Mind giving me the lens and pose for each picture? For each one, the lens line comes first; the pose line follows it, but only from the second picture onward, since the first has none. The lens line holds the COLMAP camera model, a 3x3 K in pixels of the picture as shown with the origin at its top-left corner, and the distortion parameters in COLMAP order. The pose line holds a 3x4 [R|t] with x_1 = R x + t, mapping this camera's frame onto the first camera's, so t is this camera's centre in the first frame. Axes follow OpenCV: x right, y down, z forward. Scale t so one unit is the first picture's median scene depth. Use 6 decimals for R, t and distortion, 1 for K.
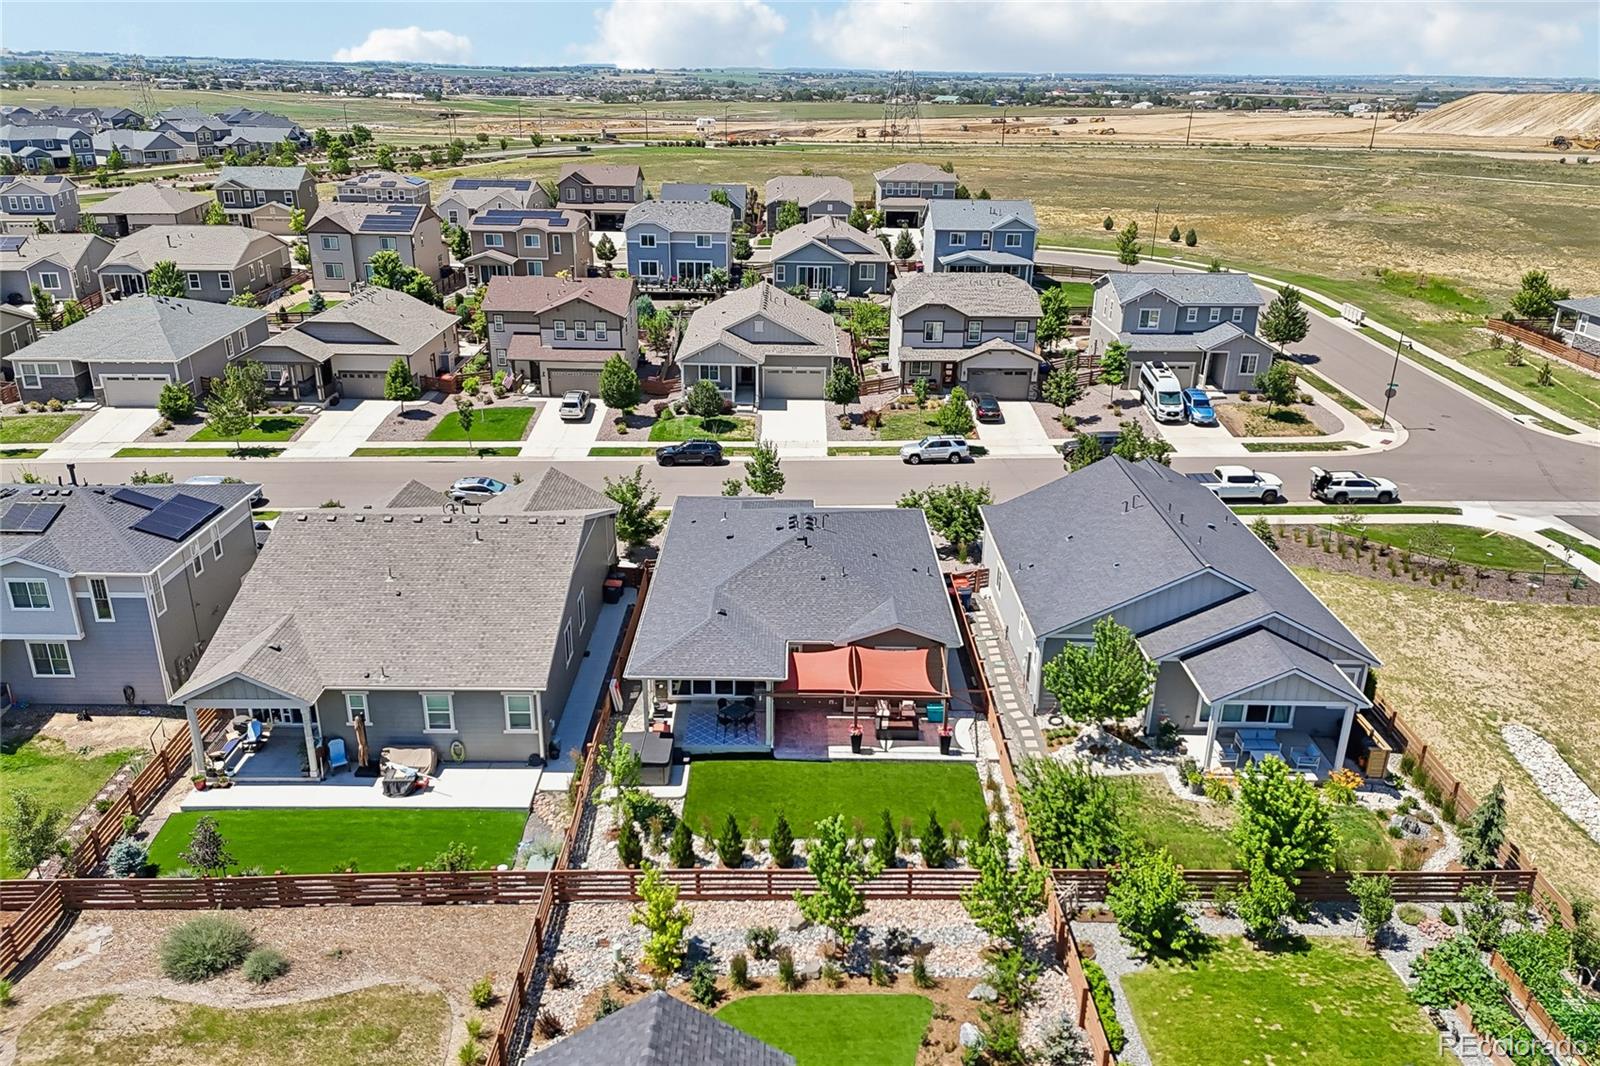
lens RADIAL K [[1159.1, 0, 800.0], [0, 1159.1, 533.0], [0, 0, 1]] dist [0.101989, -0.114039]
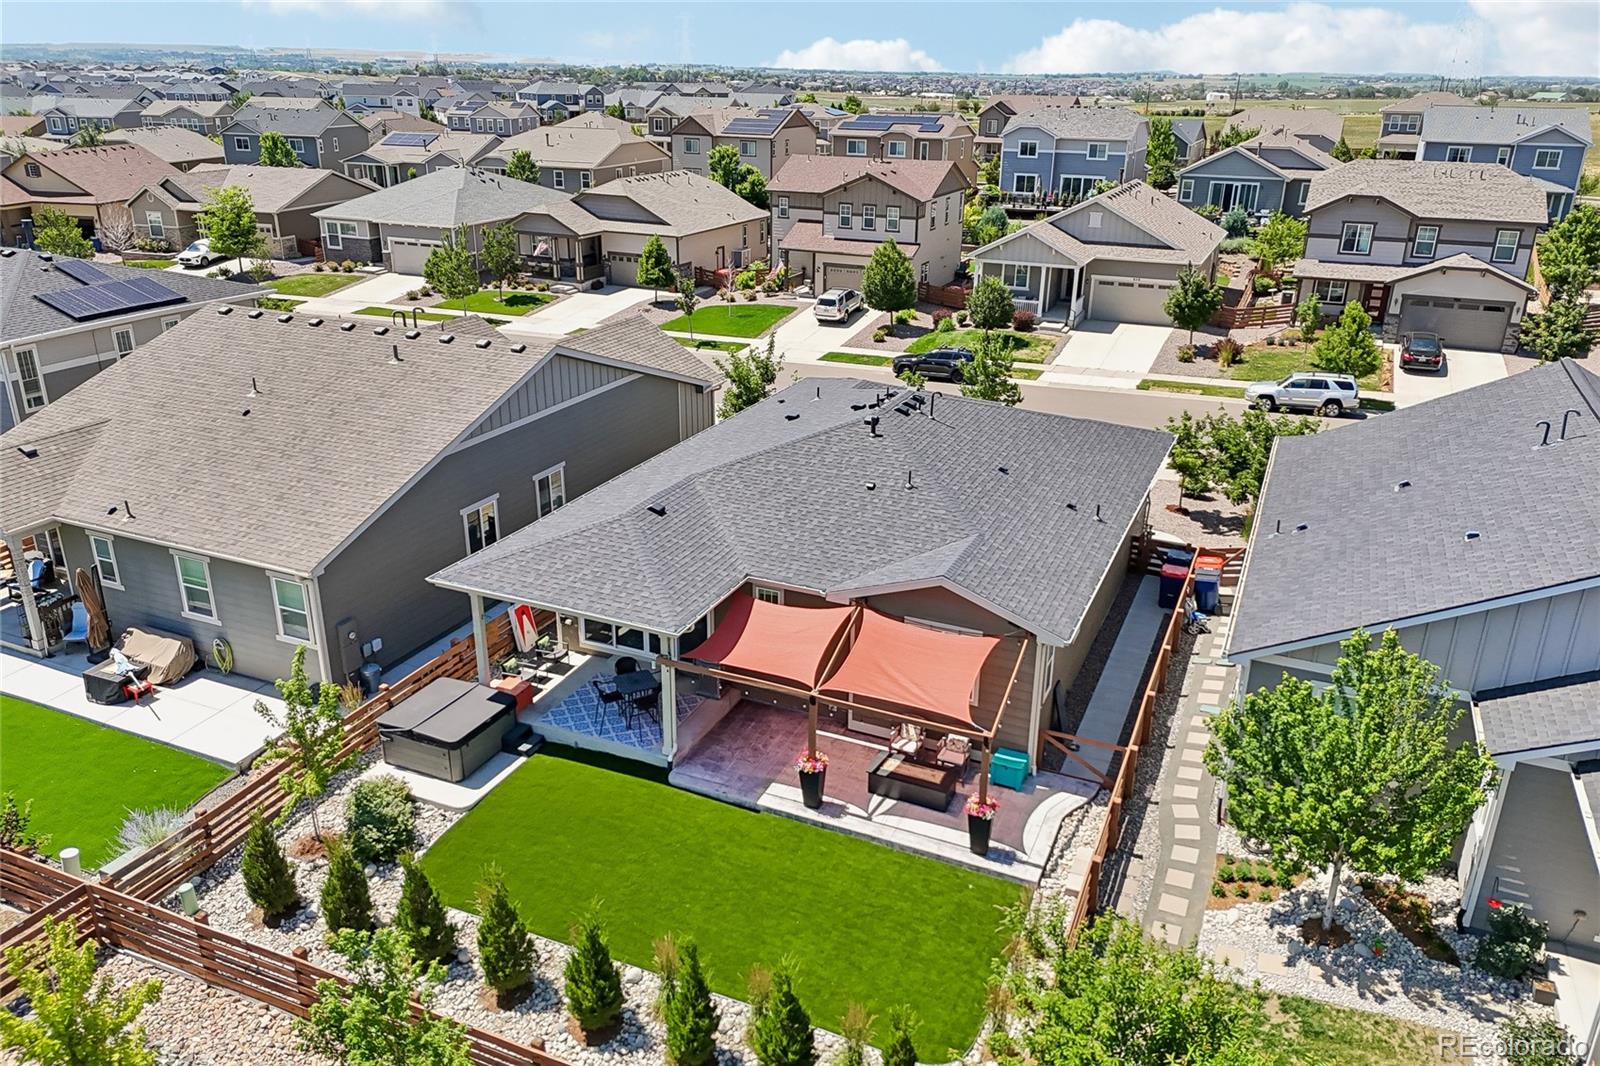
lens RADIAL K [[1167.7, 0, 800.0], [0, 1167.7, 533.0], [0, 0, 1]] dist [0.076051, -0.073946]
pose [[0.912881, 0.148277, -0.380345, 0.112708], [-0.150215, 0.988343, 0.024770, 0.028936], [0.379584, 0.034522, 0.924513, 0.260138]]
